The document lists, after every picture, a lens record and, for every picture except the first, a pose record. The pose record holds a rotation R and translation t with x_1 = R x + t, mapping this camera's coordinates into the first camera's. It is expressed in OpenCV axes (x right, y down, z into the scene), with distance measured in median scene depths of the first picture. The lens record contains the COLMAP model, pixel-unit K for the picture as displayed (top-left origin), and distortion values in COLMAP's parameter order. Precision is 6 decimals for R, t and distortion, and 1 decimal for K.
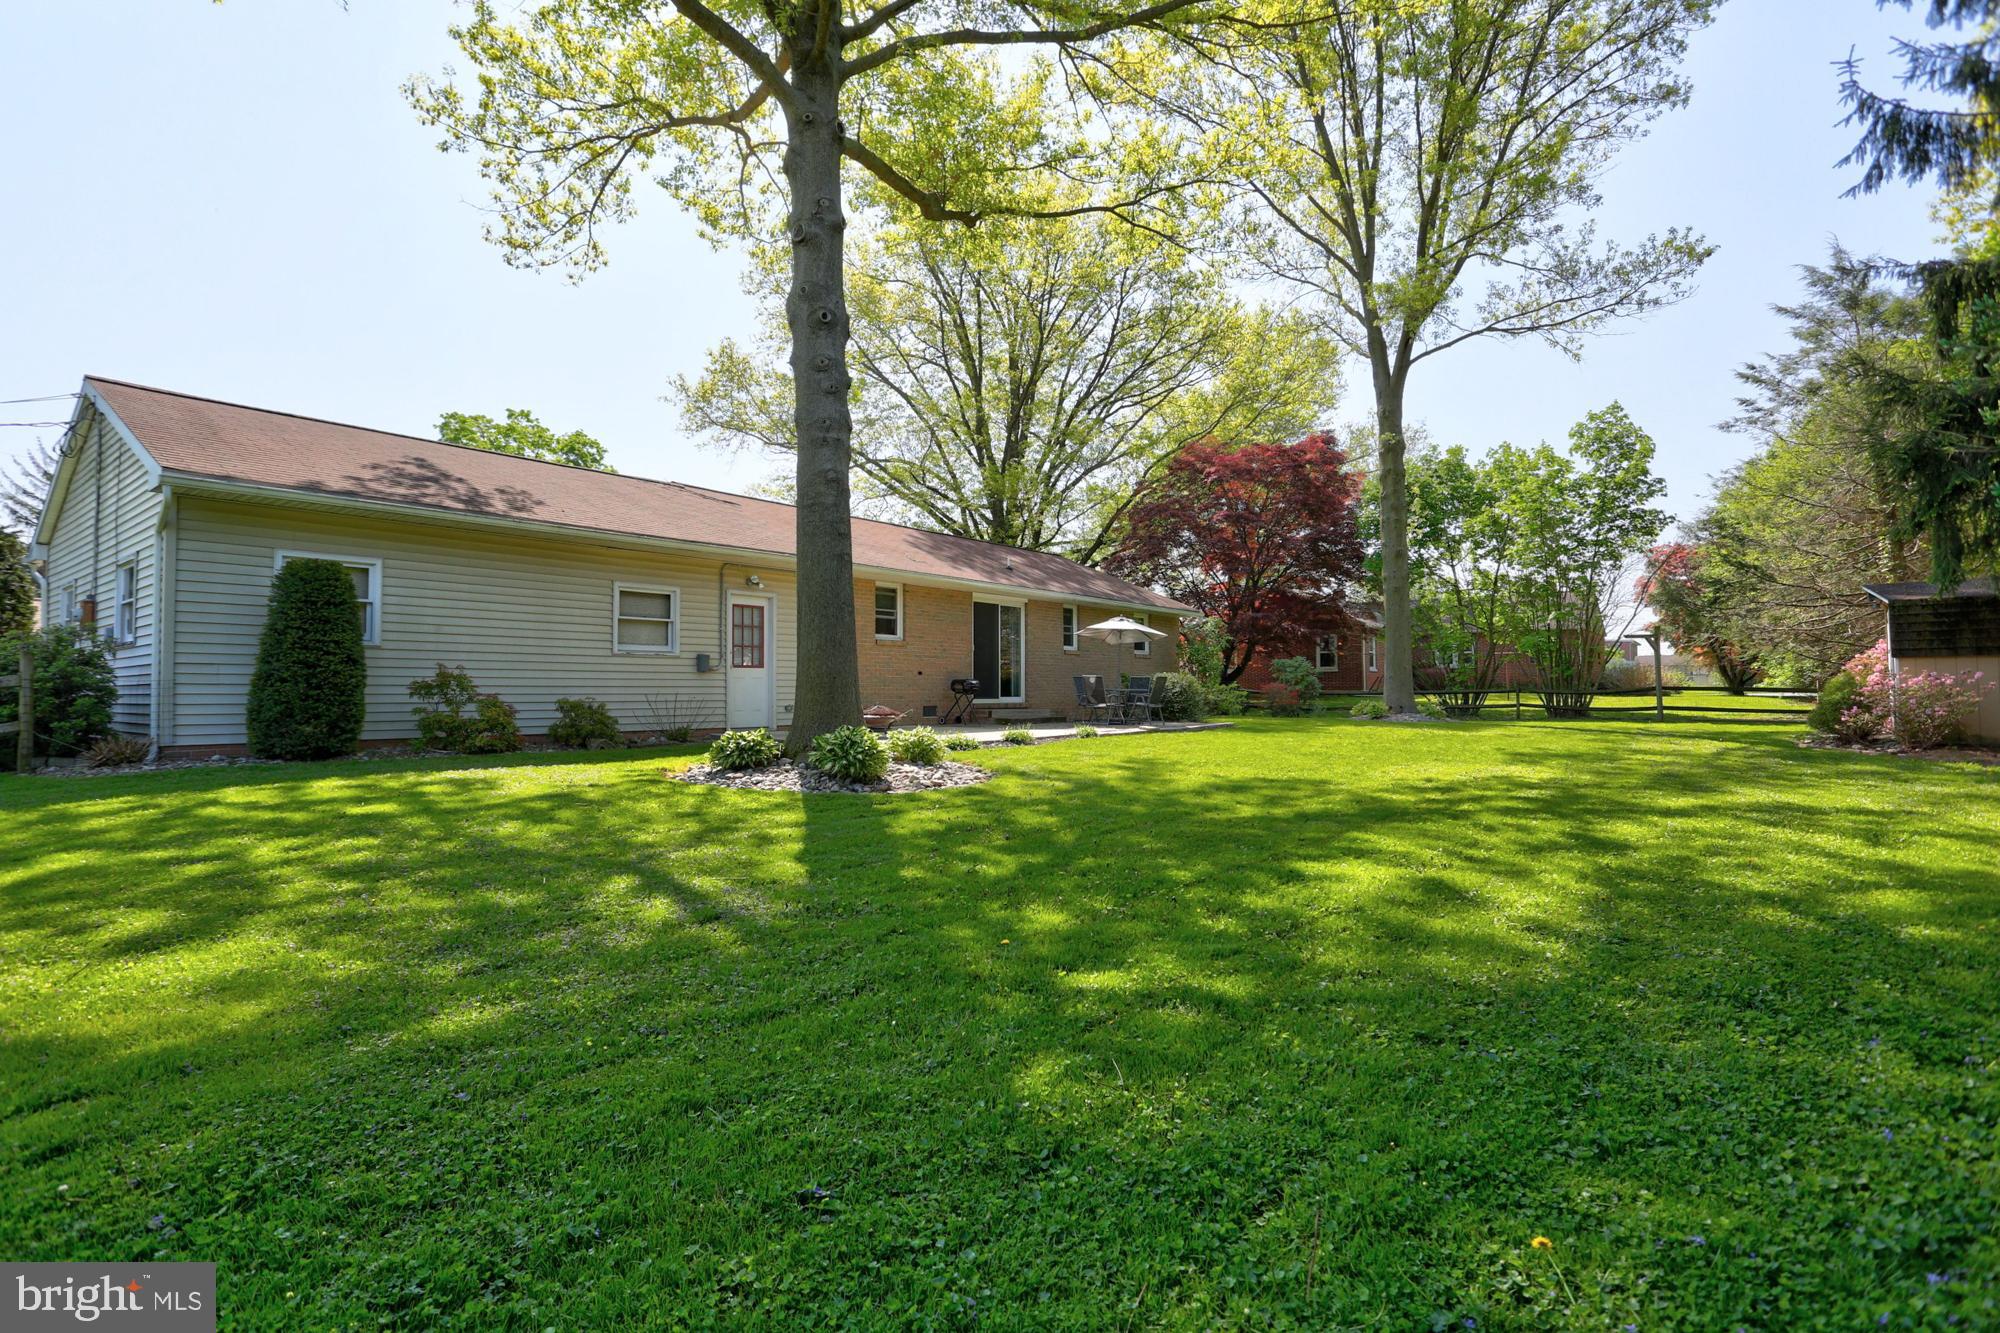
lens RADIAL K [[991.4, 0, 1005.6], [0, 991.4, 656.6], [0, 0, 1]] dist [-0.039047, 0.000966]
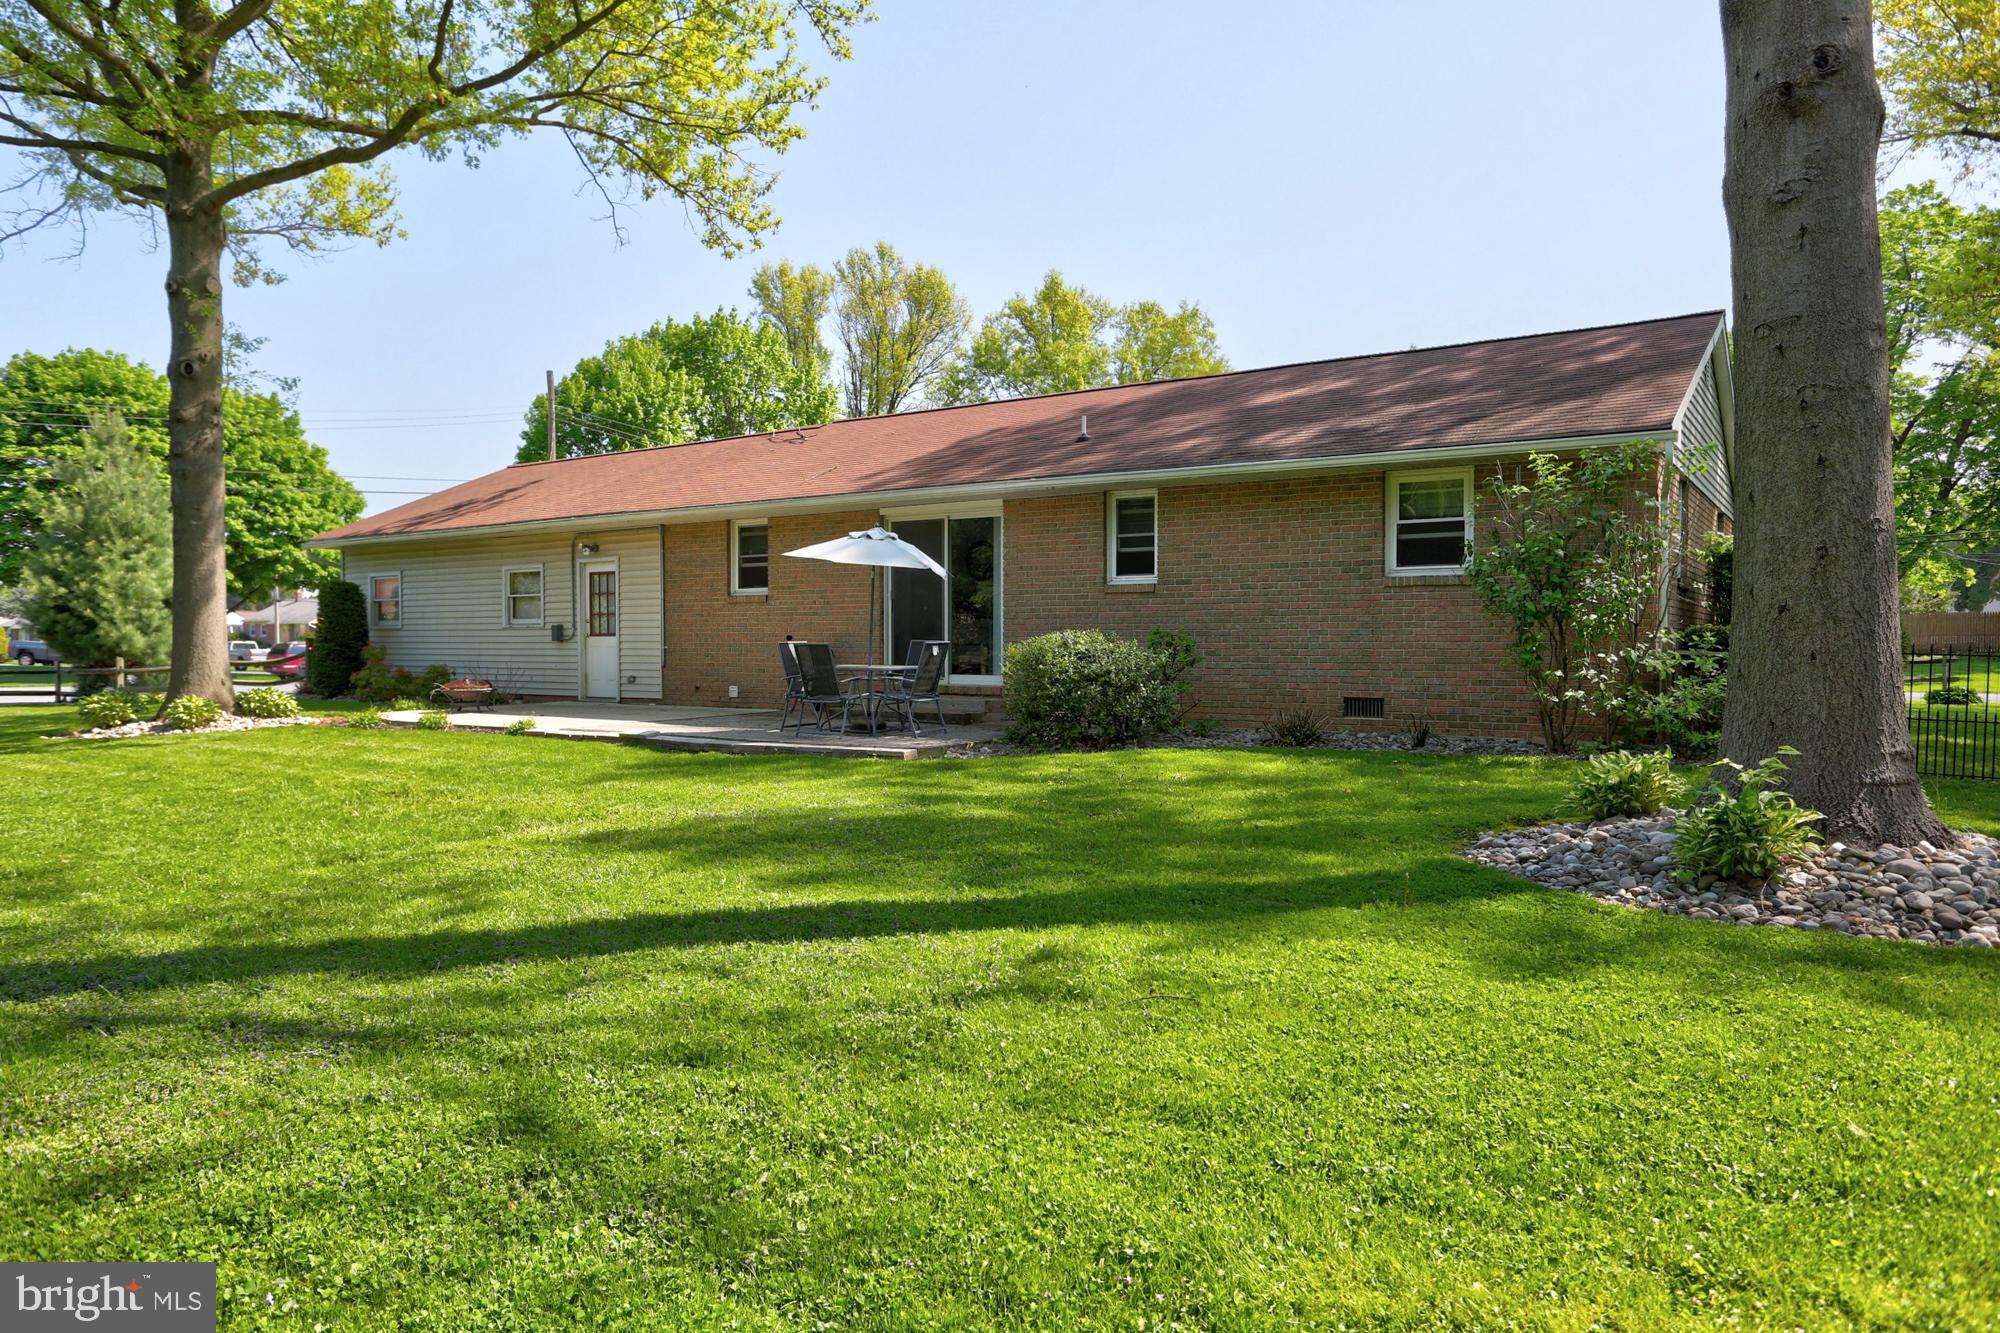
lens RADIAL K [[1296.2, 0, 1000.0], [0, 1296.2, 666.5], [0, 0, 1]] dist [0.002857, 0.002033]
pose [[0.018854, 0.026788, -0.999463, 1.034165], [0.040228, 0.998811, 0.027529, 0.021837], [0.999013, -0.040725, 0.017754, 1.366249]]
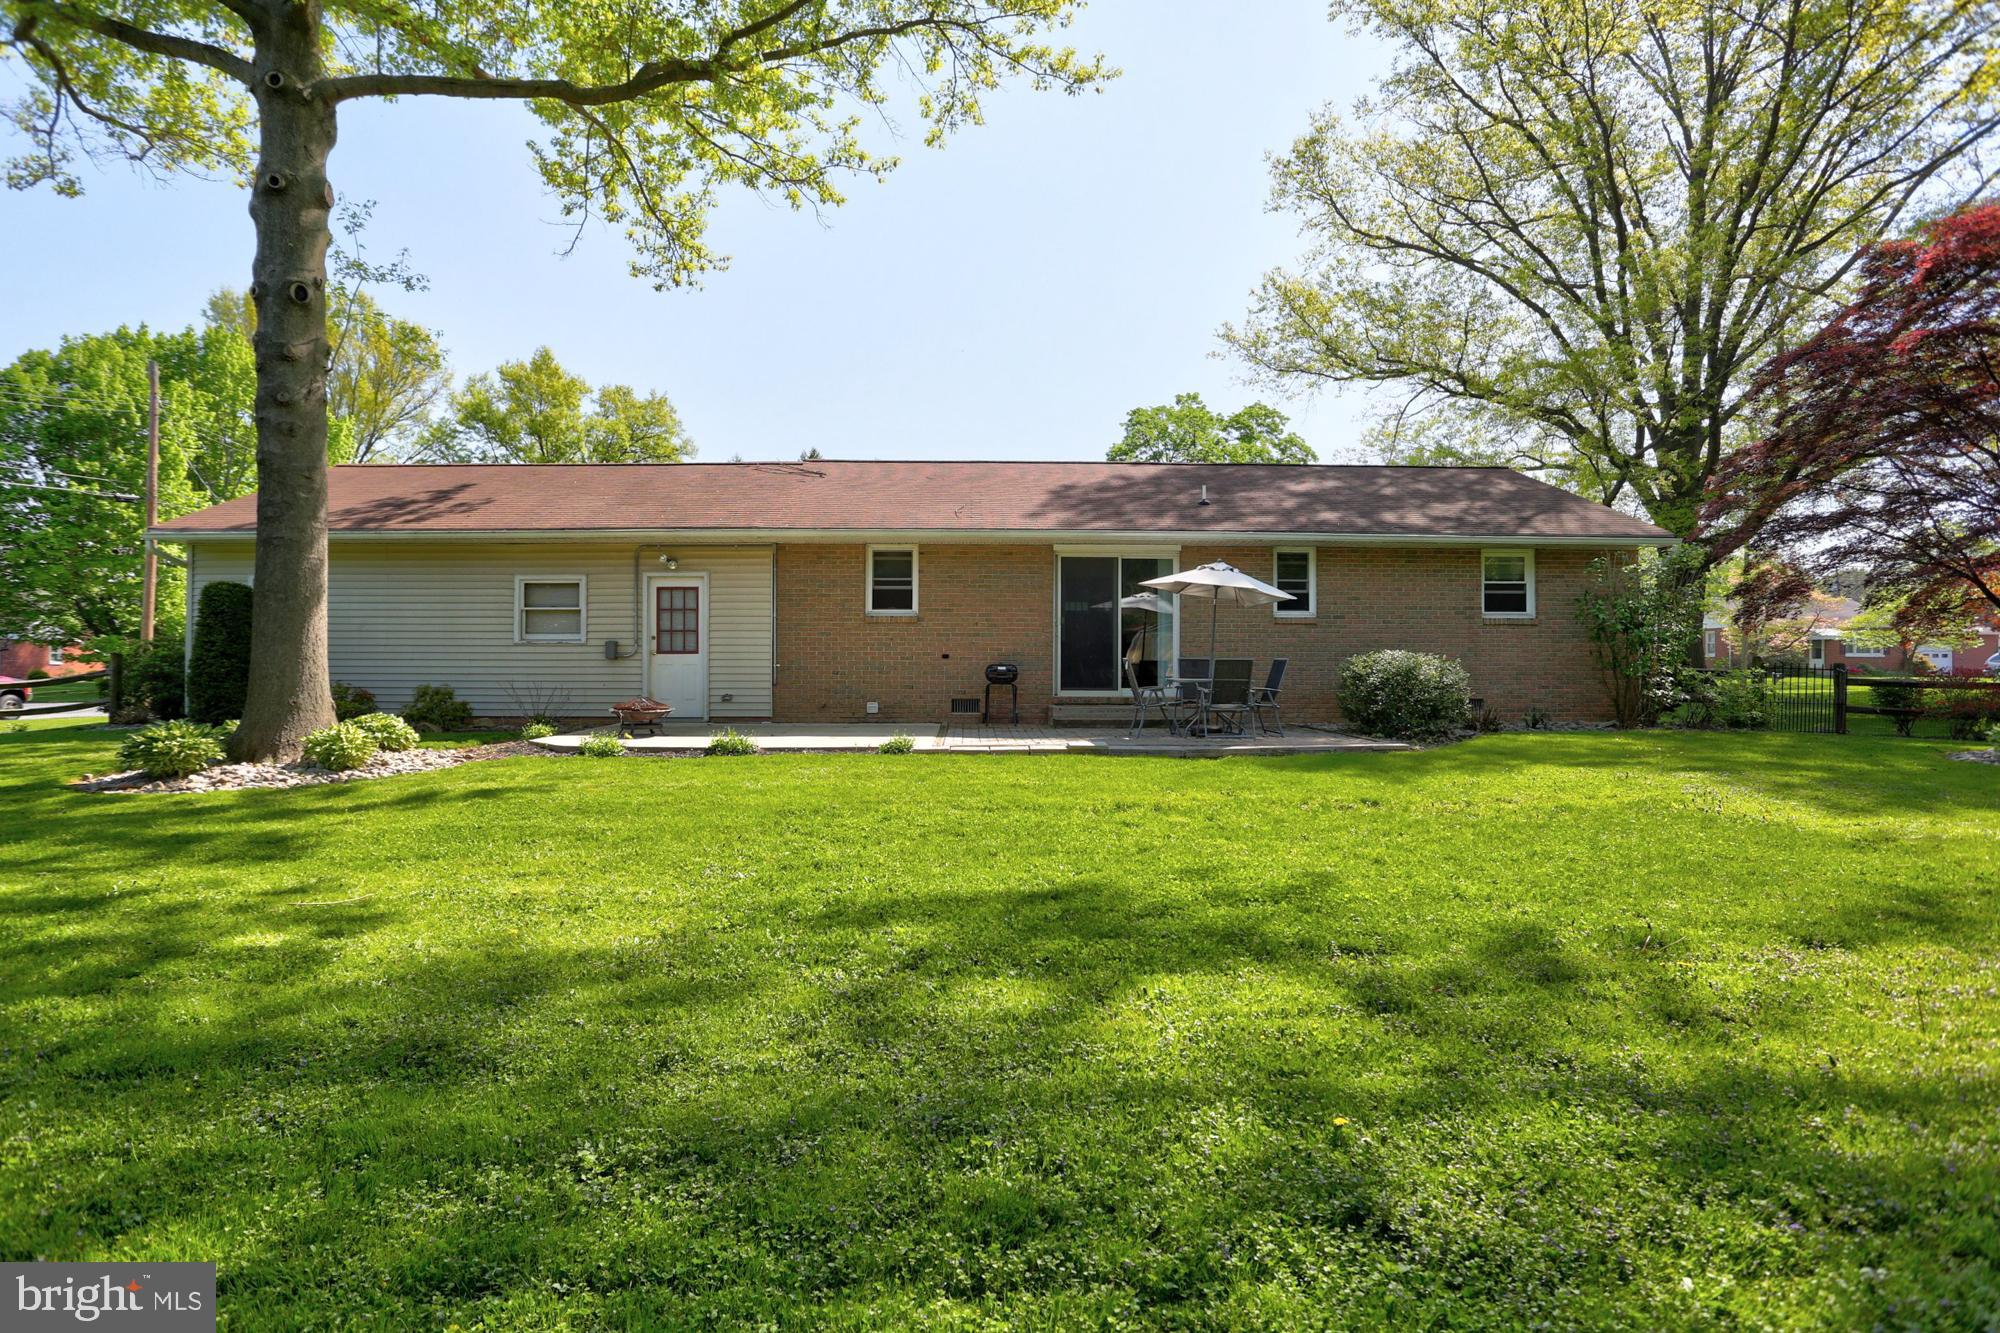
lens RADIAL K [[991.4, 0, 1005.6], [0, 991.4, 656.6], [0, 0, 1]] dist [-0.039047, 0.000966]
pose [[0.591026, -0.002027, -0.806650, 0.686265], [0.024764, 0.999571, 0.015633, 0.007305], [0.806273, -0.029216, 0.590822, 0.692977]]
